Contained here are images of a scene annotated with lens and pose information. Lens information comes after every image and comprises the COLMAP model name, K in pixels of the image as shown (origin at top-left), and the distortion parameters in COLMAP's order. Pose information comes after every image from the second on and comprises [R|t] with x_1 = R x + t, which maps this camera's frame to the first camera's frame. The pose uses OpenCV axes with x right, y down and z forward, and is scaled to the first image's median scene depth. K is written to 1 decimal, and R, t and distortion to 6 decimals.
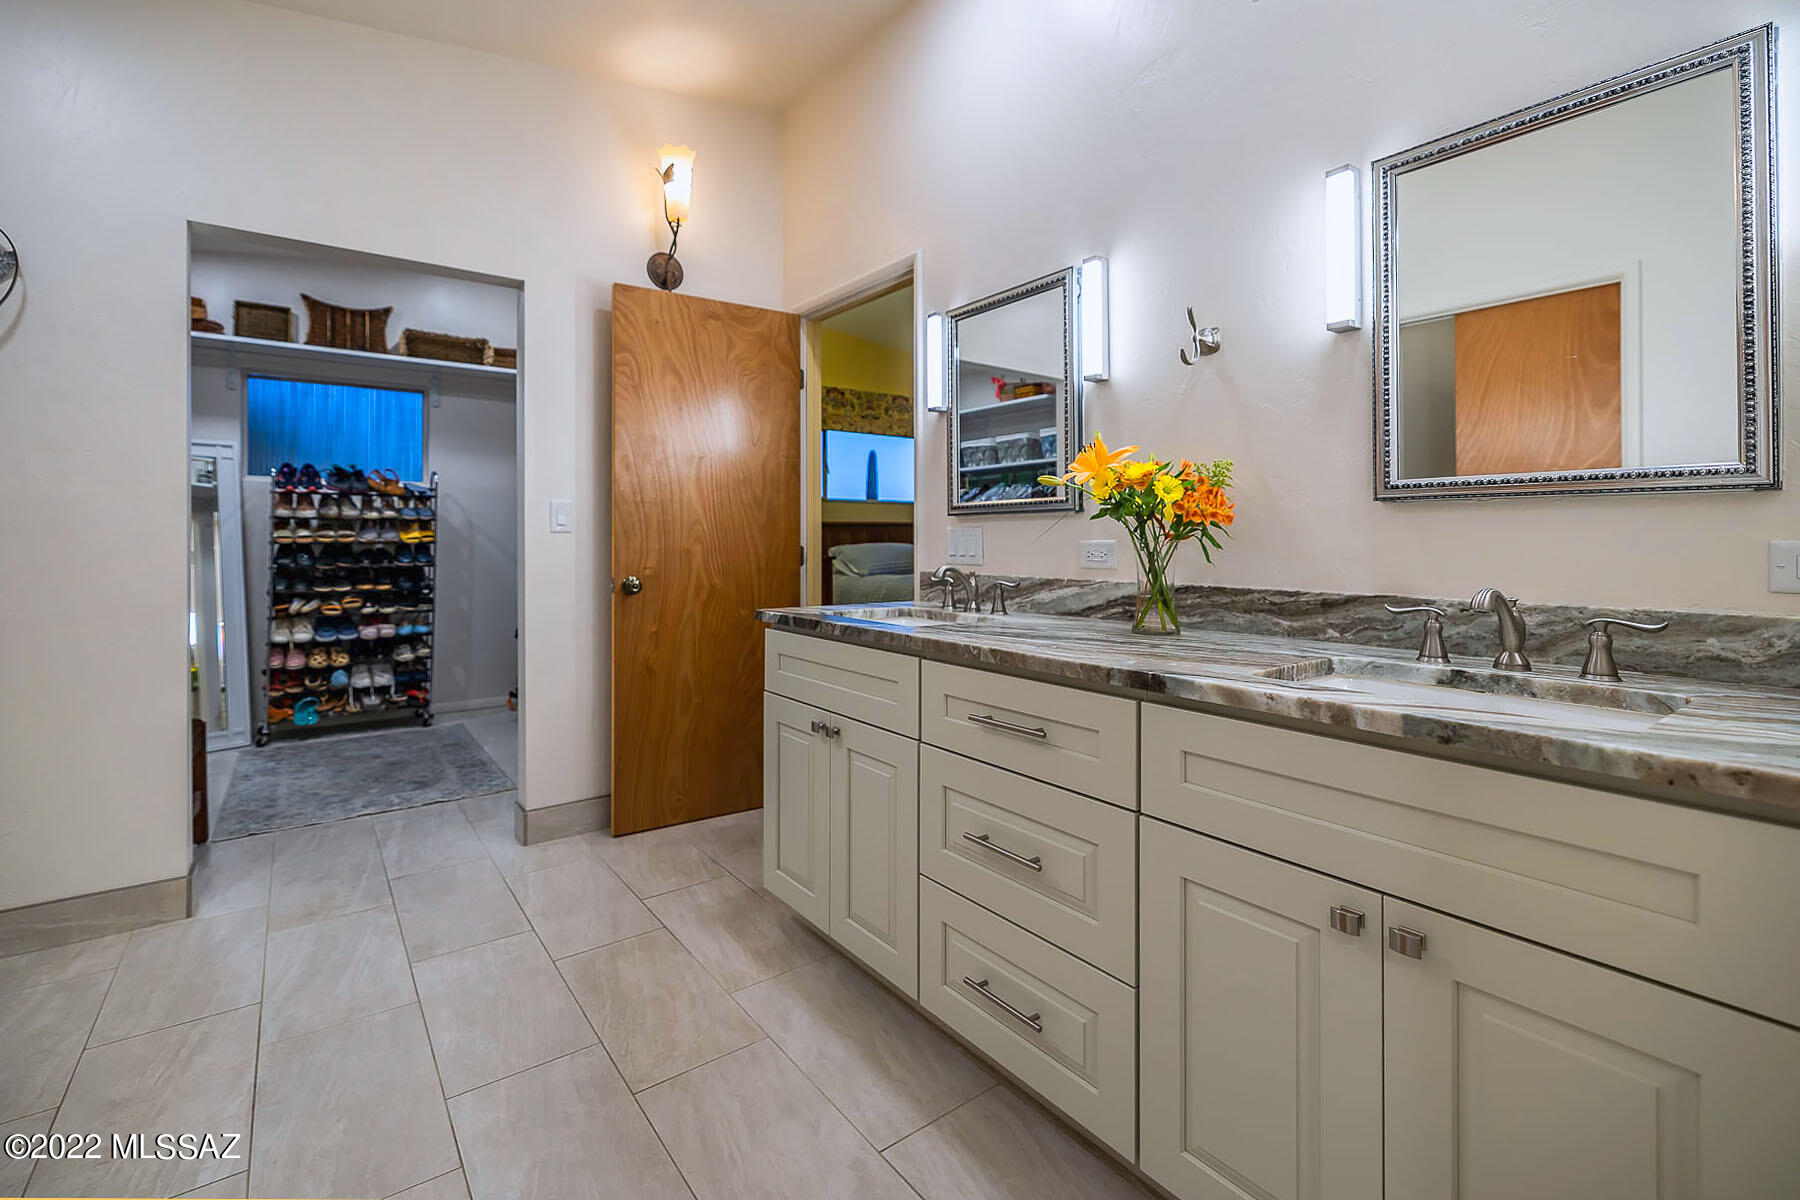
lens RADIAL K [[791.9, 0, 858.3], [0, 791.9, 539.6], [0, 0, 1]] dist [0.002382, -0.000047]
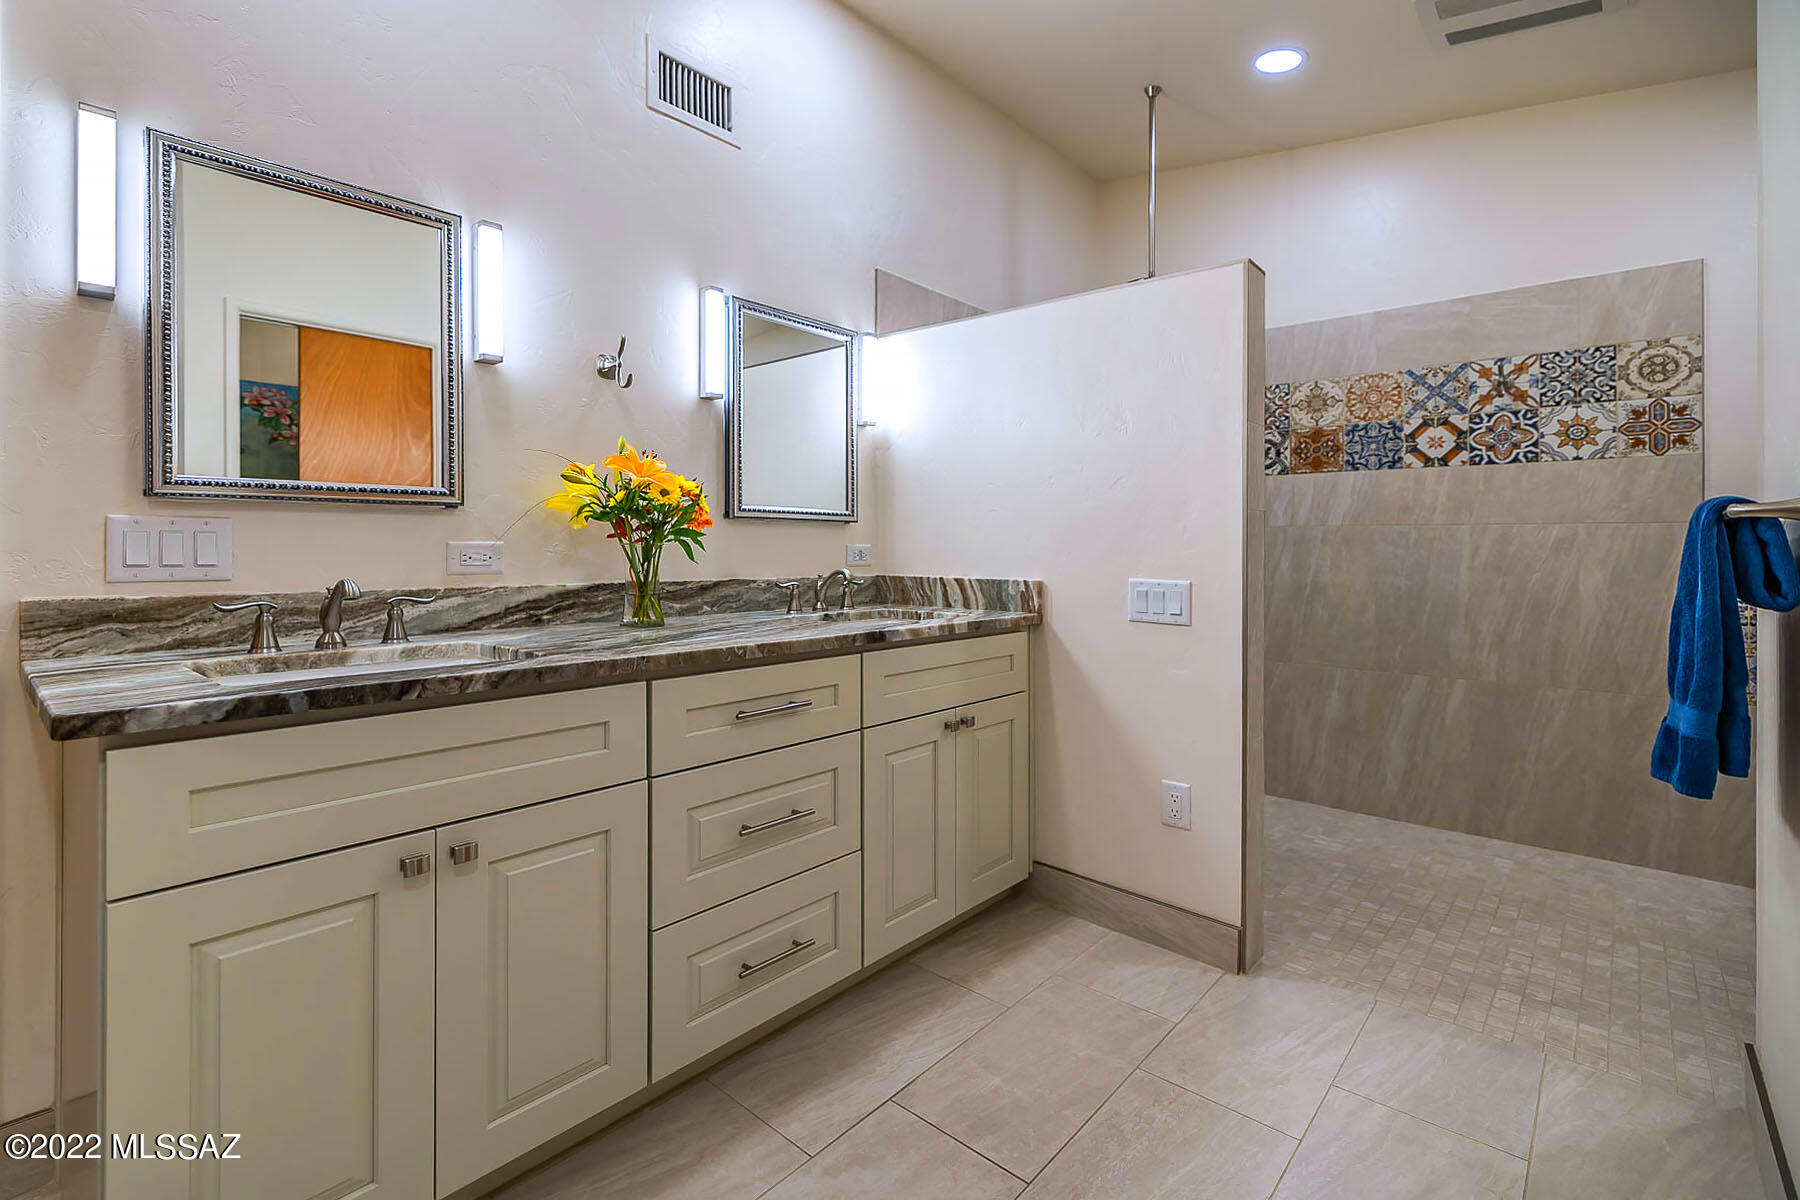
lens RADIAL K [[791.9, 0, 834.8], [0, 791.9, 547.4], [0, 0, 1]] dist [0.002382, -0.000047]
pose [[-0.168970, -0.003123, 0.985616, -0.685224], [-0.006936, 0.999974, 0.001980, 0.002958], [-0.985597, -0.006502, -0.168987, 0.818697]]
